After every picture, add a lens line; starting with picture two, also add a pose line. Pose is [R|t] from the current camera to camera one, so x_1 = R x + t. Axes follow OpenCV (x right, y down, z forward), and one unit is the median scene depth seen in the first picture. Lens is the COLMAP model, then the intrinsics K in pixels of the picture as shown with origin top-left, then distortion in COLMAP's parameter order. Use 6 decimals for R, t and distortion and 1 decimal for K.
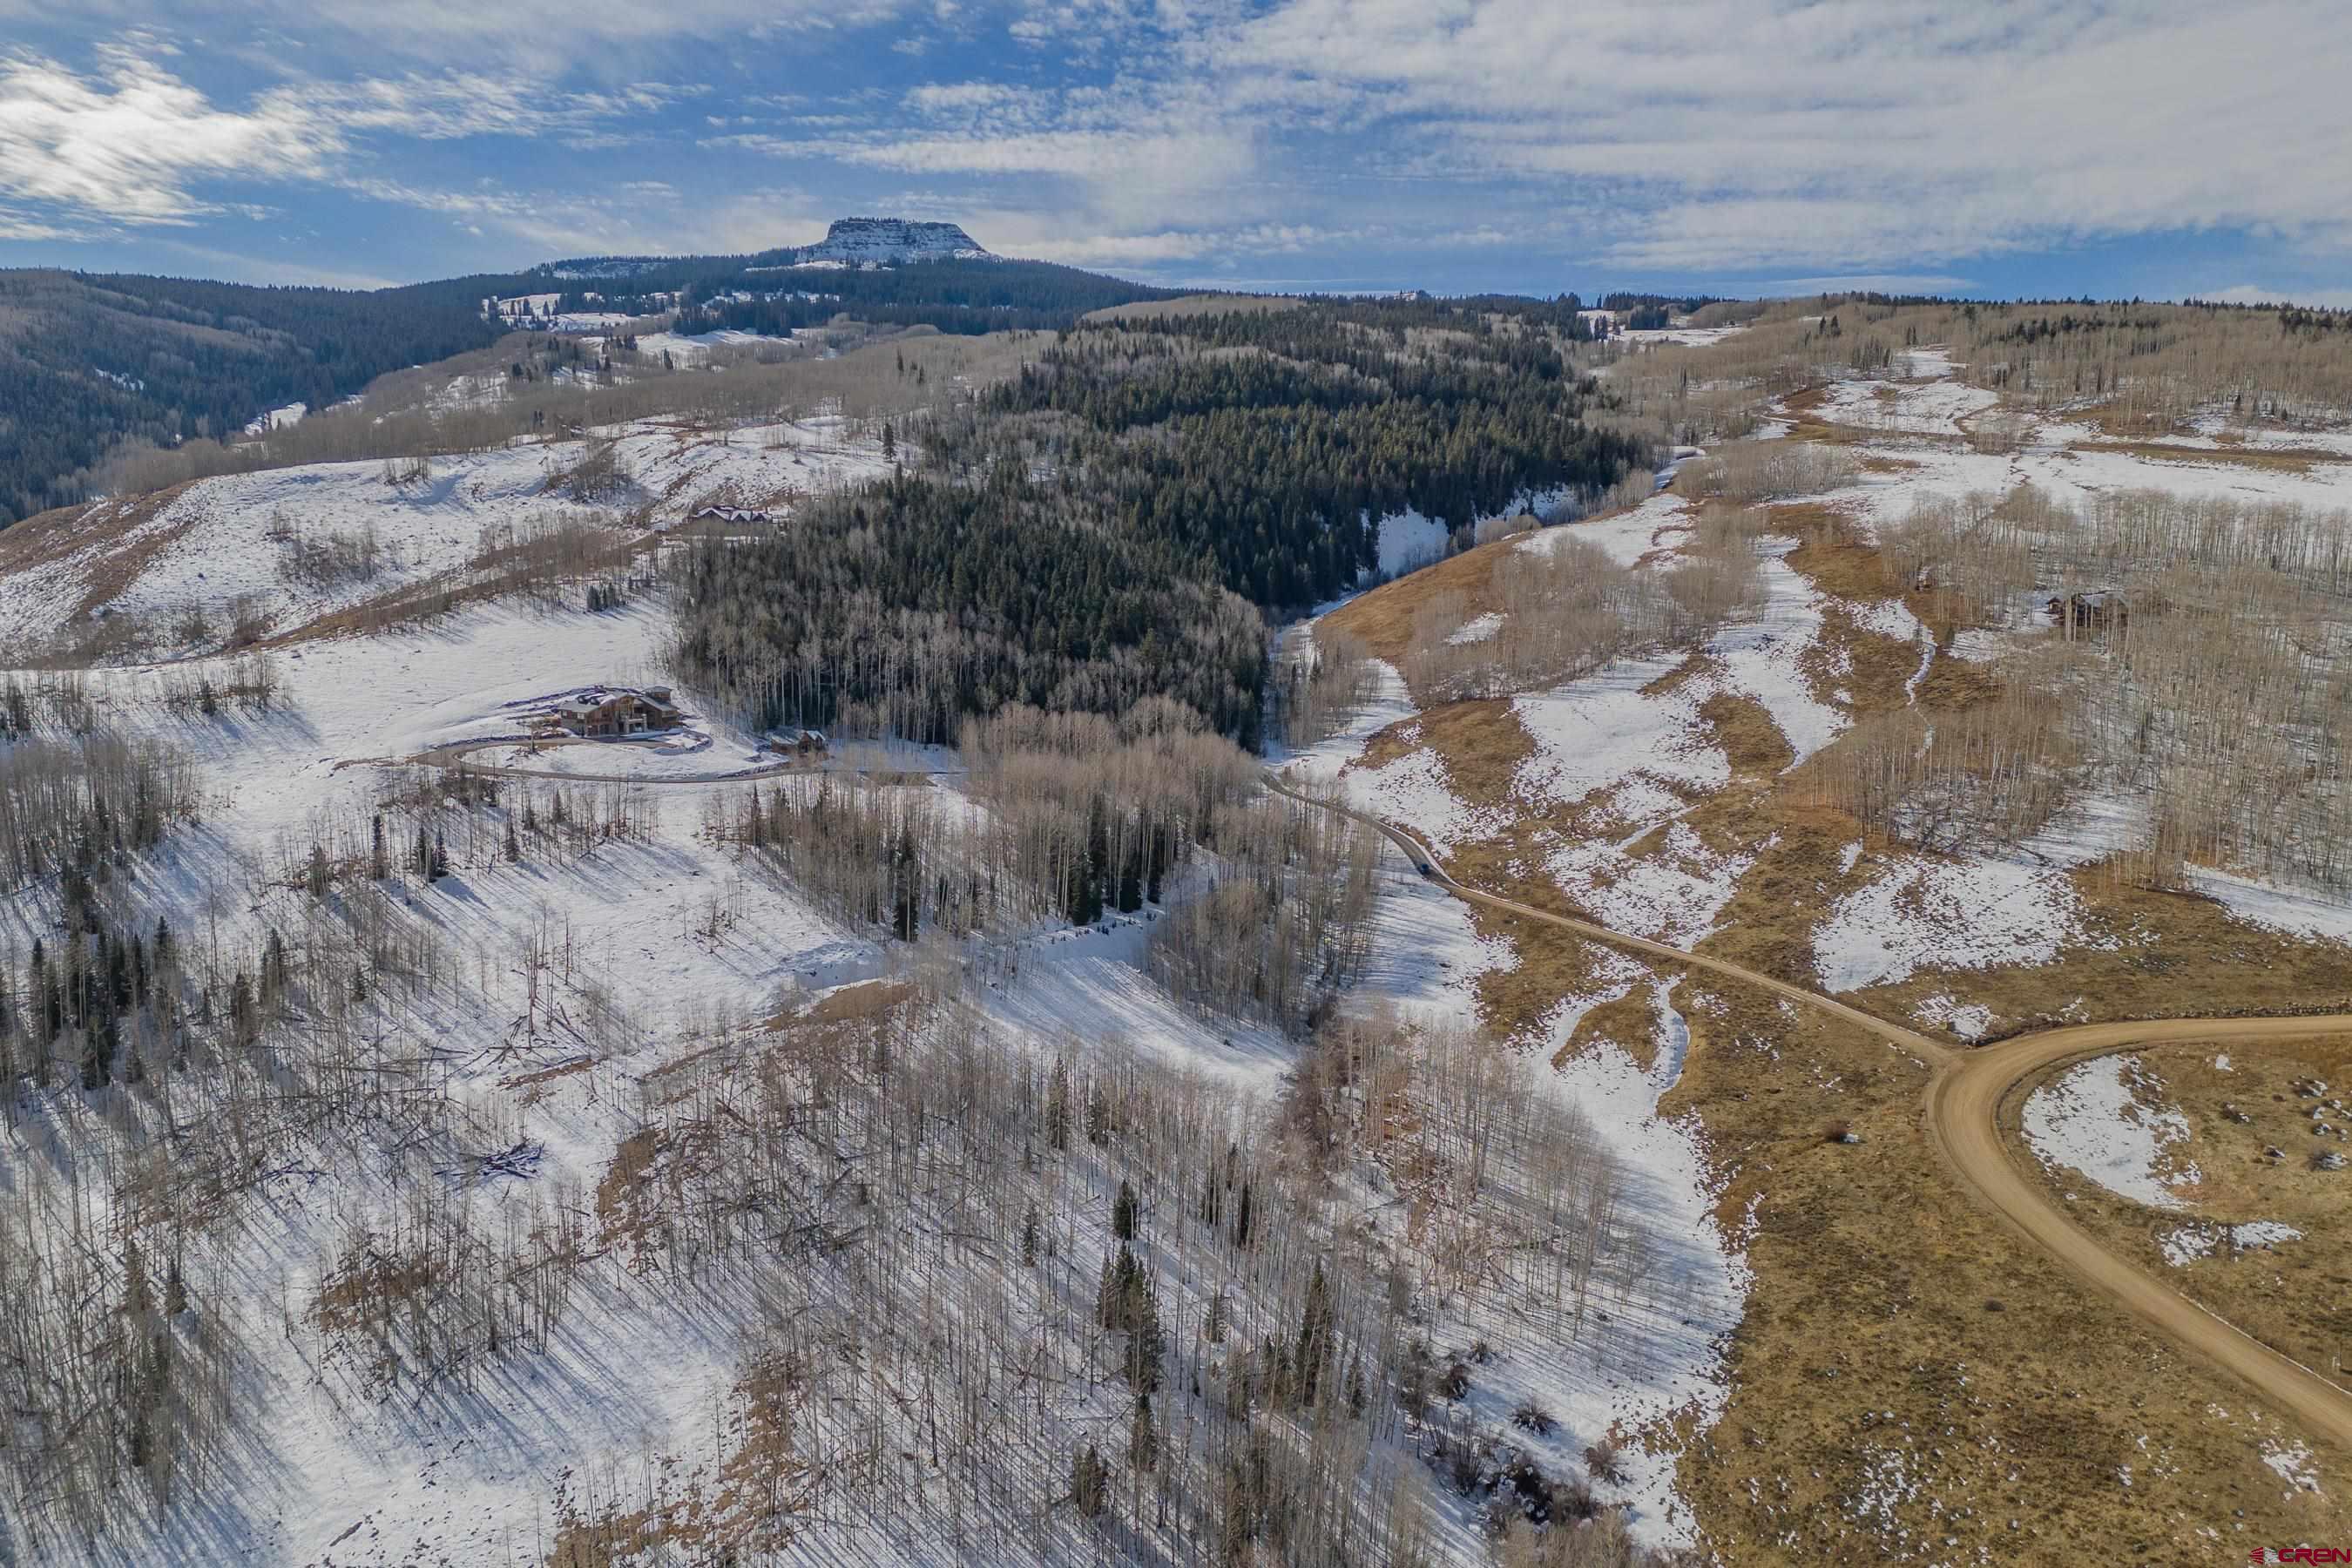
lens RADIAL K [[1710.9, 0, 1170.1], [0, 1710.9, 777.1], [0, 0, 1]] dist [0.086494, -0.082933]
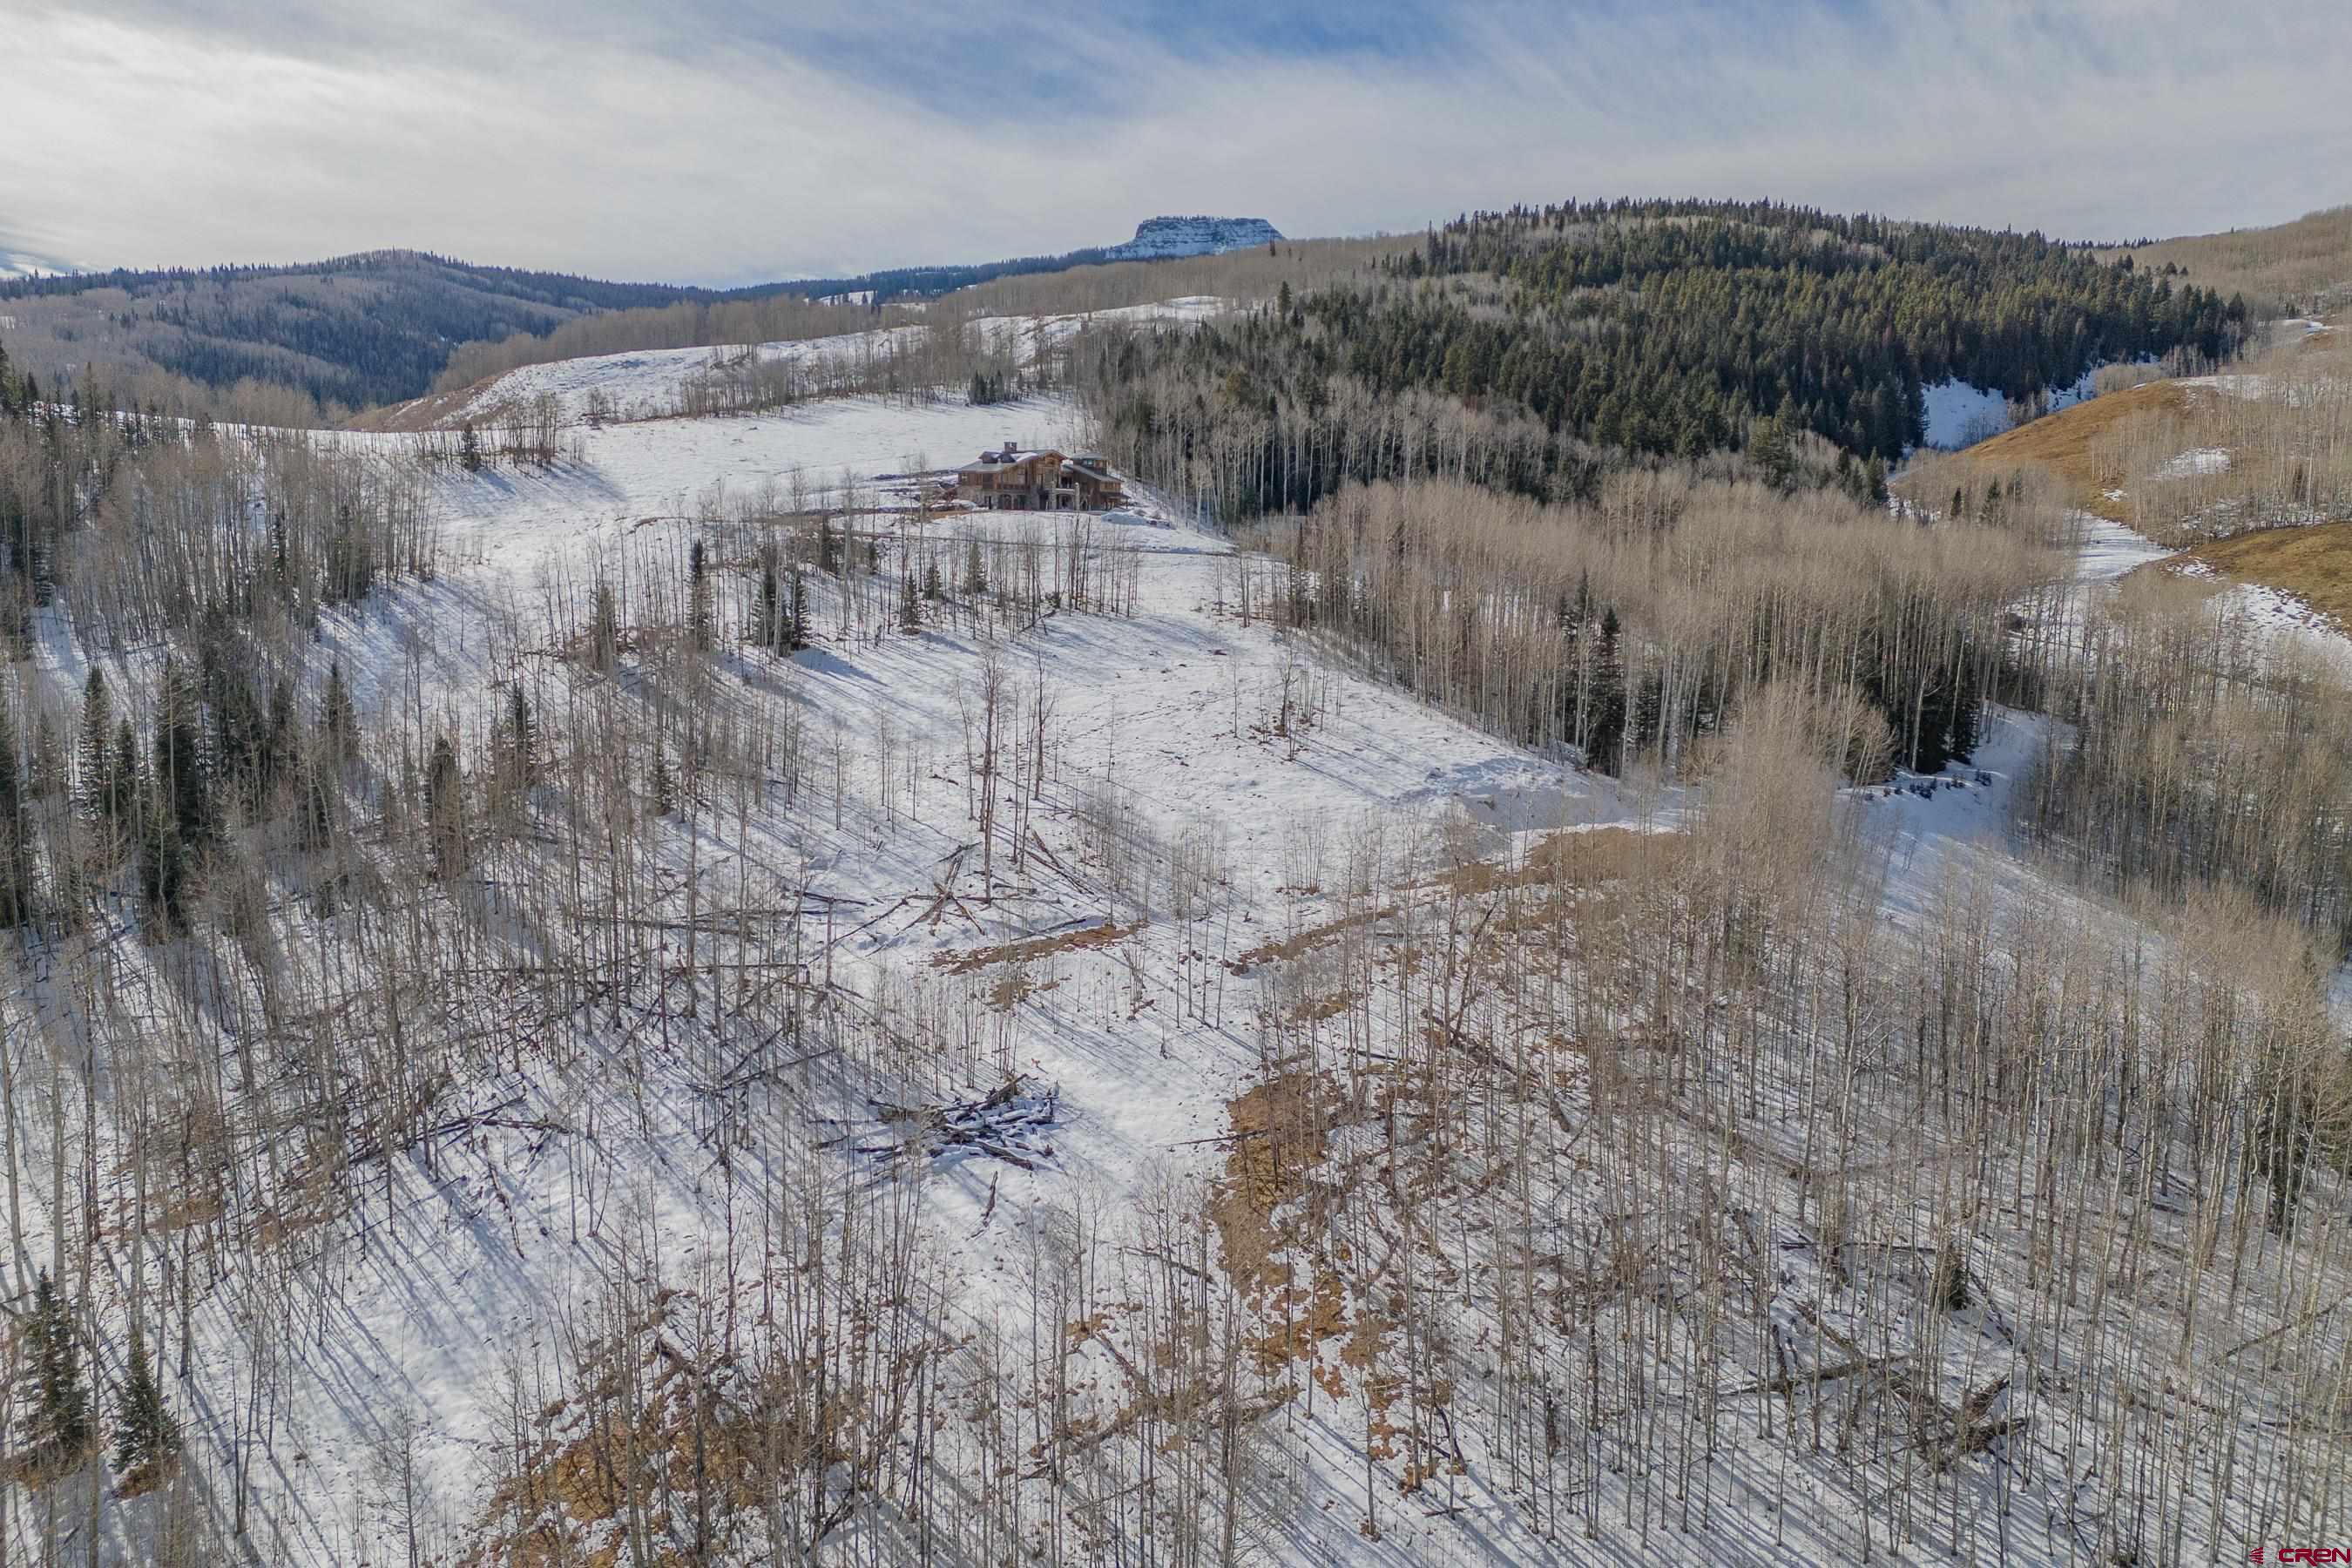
lens RADIAL K [[1705.1, 0, 1168.1], [0, 1705.1, 778.9], [0, 0, 1]] dist [0.107490, -0.121812]
pose [[0.987172, 0.021070, -0.158267, -0.169205], [-0.023521, 0.999630, -0.013626, 0.088350], [0.157921, 0.017174, 0.987302, 0.370634]]
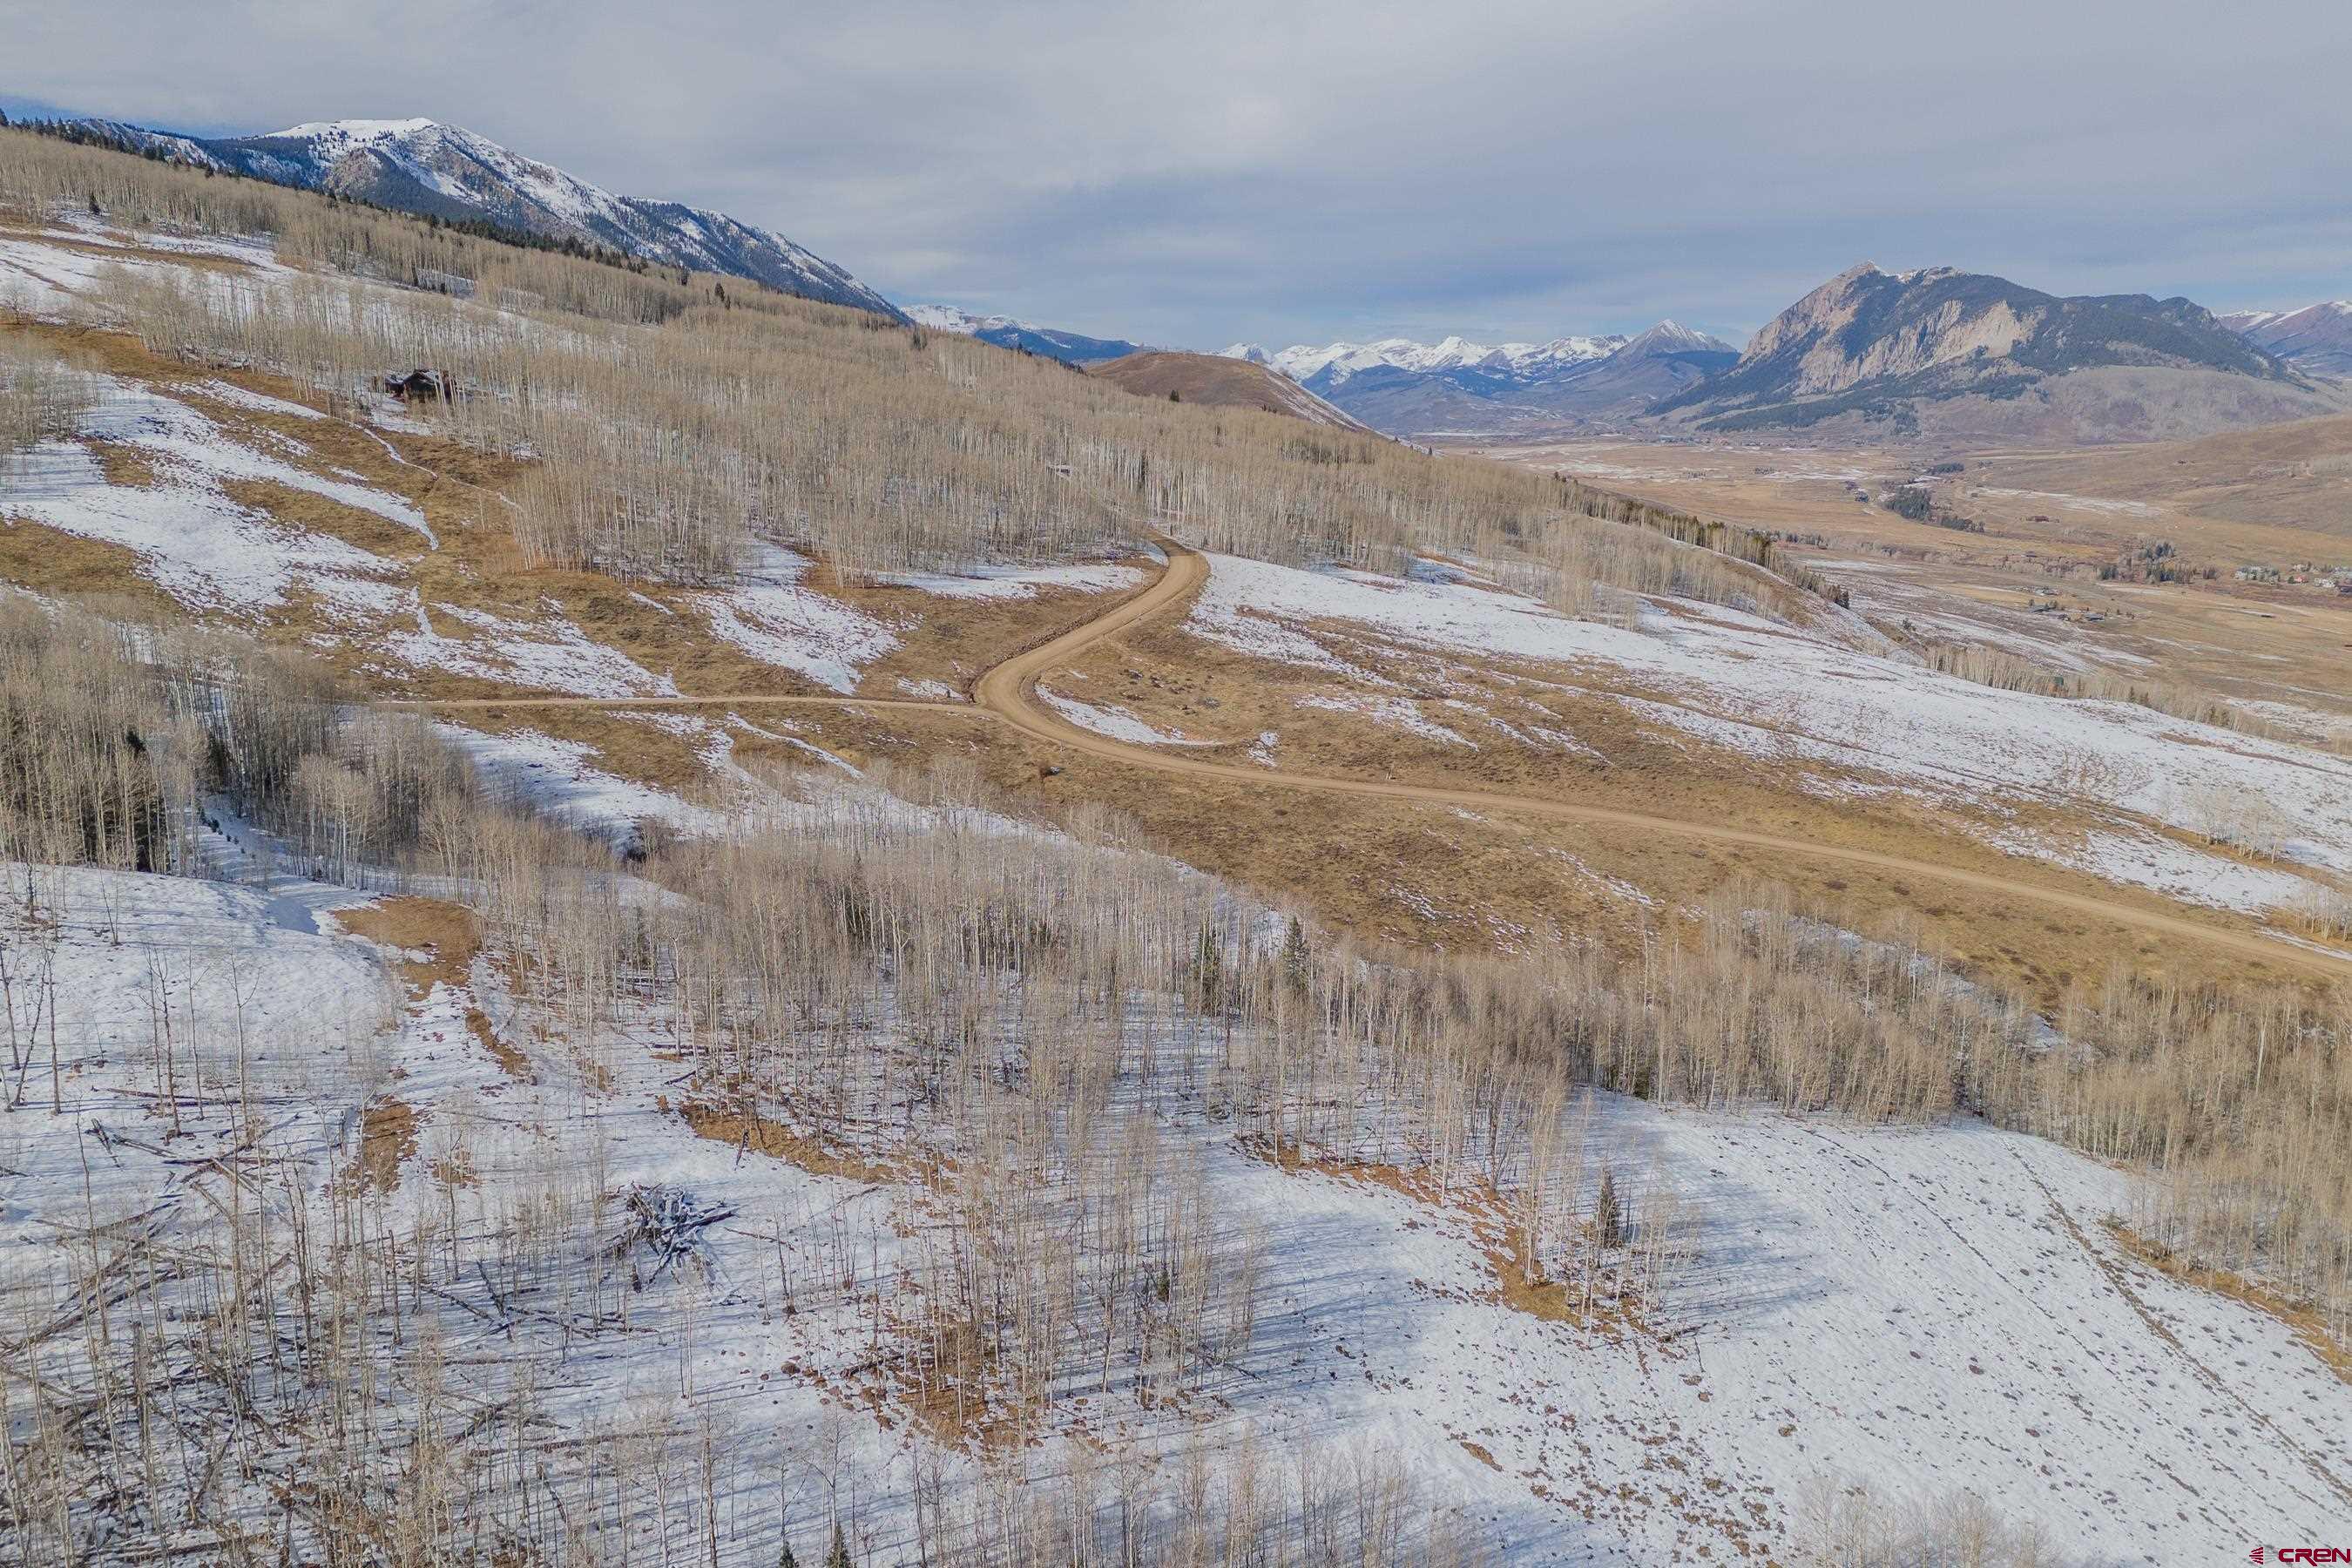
lens RADIAL K [[1710.9, 0, 1170.1], [0, 1710.9, 777.1], [0, 0, 1]] dist [0.086494, -0.082933]
pose [[0.233310, -0.213064, 0.948773, -0.525111], [0.134742, 0.973371, 0.185454, -0.002091], [-0.963022, 0.084571, 0.255806, 0.420187]]
